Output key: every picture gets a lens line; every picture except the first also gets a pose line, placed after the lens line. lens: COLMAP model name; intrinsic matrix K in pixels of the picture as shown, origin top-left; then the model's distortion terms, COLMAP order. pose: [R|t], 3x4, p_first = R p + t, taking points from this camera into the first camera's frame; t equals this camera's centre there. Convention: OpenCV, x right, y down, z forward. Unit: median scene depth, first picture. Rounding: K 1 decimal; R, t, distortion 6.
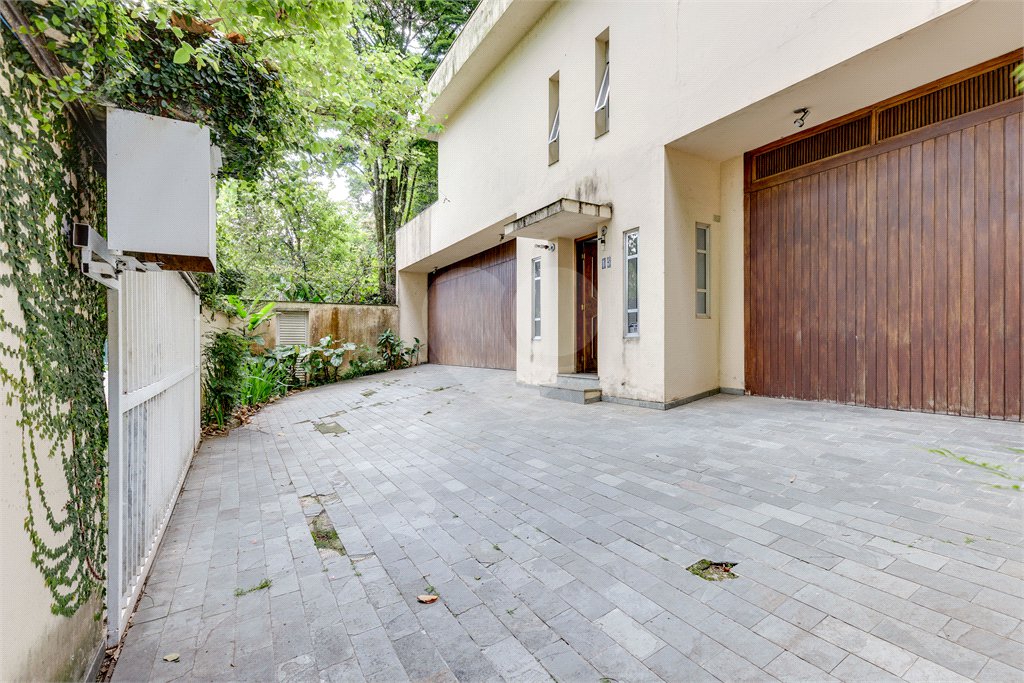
lens RADIAL K [[475.1, 0, 515.8], [0, 475.1, 345.8], [0, 0, 1]] dist [0.002034, 0.000307]
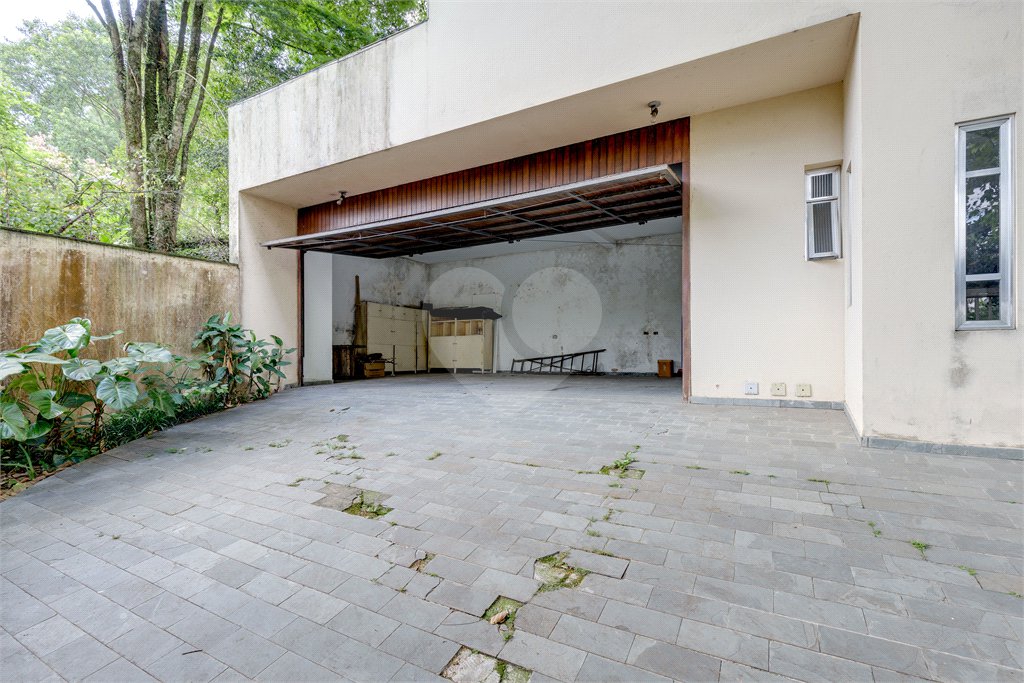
lens RADIAL K [[475.1, 0, 512.4], [0, 475.1, 351.1], [0, 0, 1]] dist [0.002034, 0.000307]
pose [[0.856232, -0.002766, 0.516584, -0.276211], [0.005152, 0.999982, -0.003184, 0.002507], [-0.516565, 0.005388, 0.856231, 0.493069]]
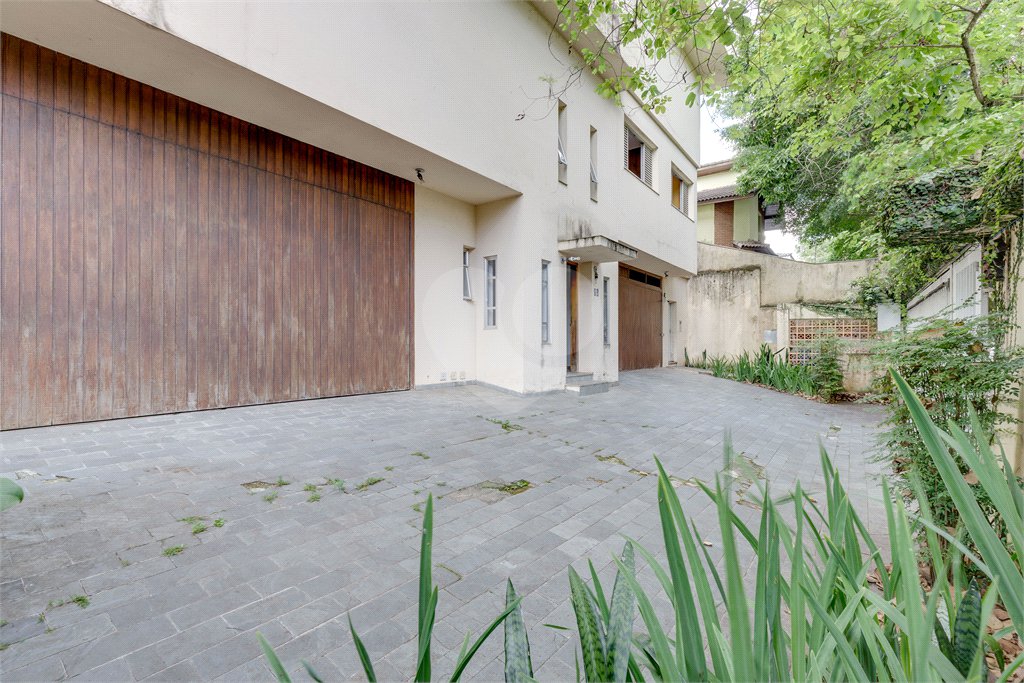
lens RADIAL K [[475.1, 0, 516.4], [0, 475.1, 341.2], [0, 0, 1]] dist [0.002034, 0.000307]
pose [[-0.414938, 0.010531, 0.909789, -0.464859], [-0.001464, 0.999924, -0.012242, -0.003862], [-0.909849, -0.006412, -0.414891, 0.830142]]
